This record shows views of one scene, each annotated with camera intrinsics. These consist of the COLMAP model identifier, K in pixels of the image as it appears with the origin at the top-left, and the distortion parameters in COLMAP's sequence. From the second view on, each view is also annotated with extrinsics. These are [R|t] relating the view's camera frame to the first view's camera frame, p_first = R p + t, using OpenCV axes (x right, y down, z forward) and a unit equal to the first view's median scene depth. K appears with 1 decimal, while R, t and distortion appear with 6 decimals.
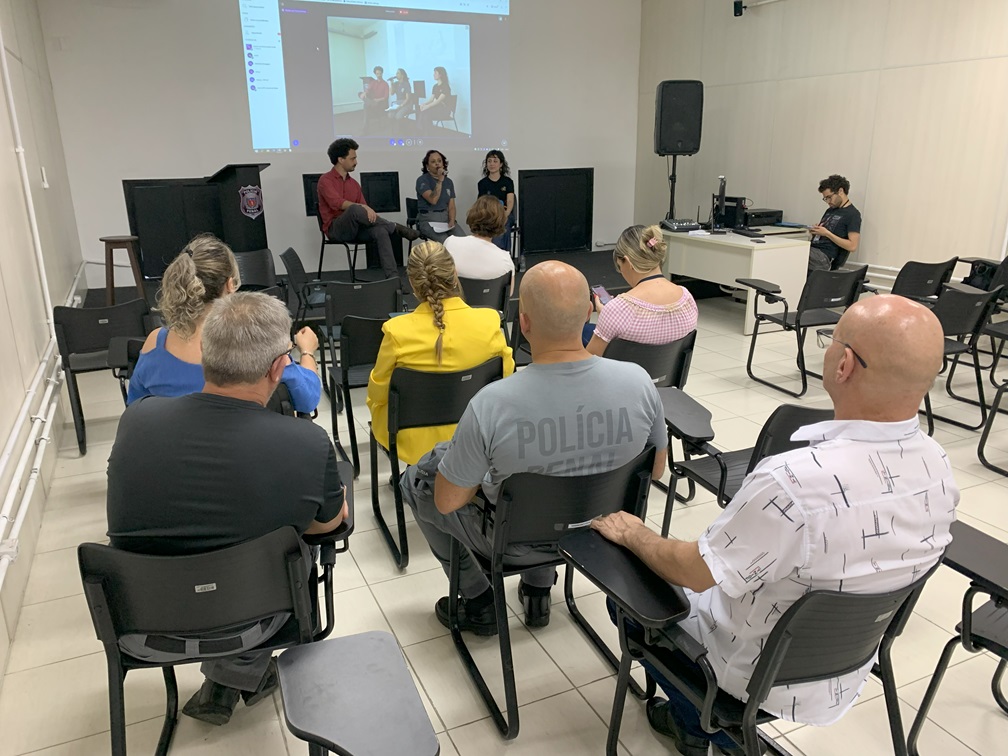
lens RADIAL K [[770.6, 0, 506.4], [0, 770.6, 400.4], [0, 0, 1]] dist [-0.002459, -0.008619]
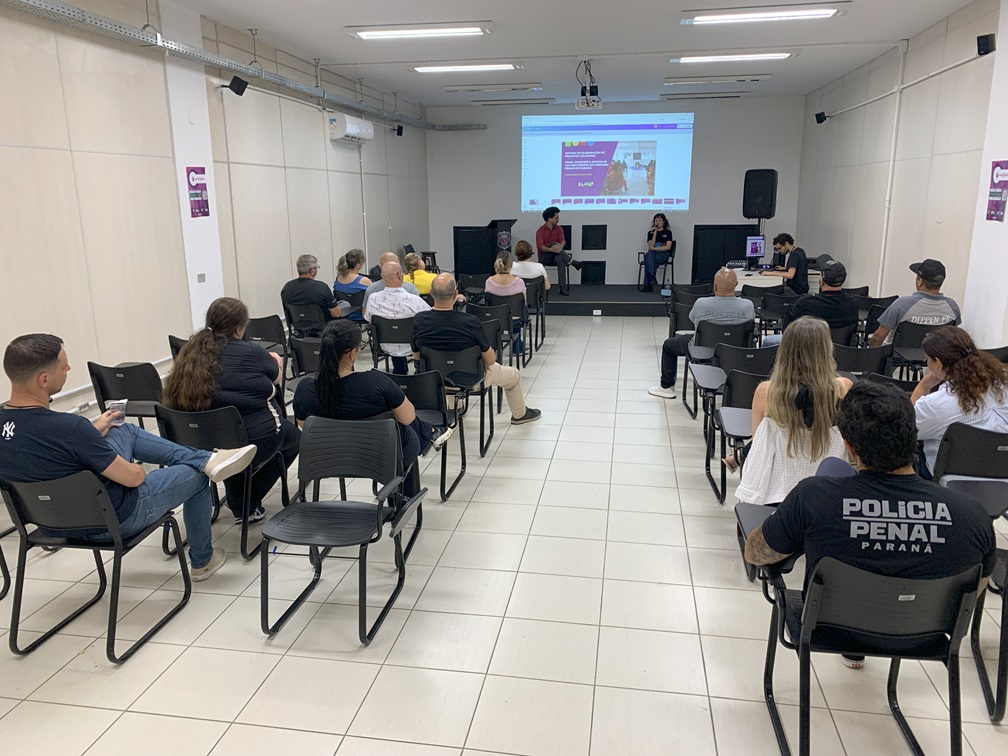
lens RADIAL K [[770.6, 0, 506.4], [0, 770.6, 400.4], [0, 0, 1]] dist [-0.002459, -0.008619]
pose [[0.828588, 0.146379, -0.540384, 0.631408], [-0.176221, 0.984344, -0.003568, 0.108392], [0.531401, 0.098183, 0.841411, -0.438240]]
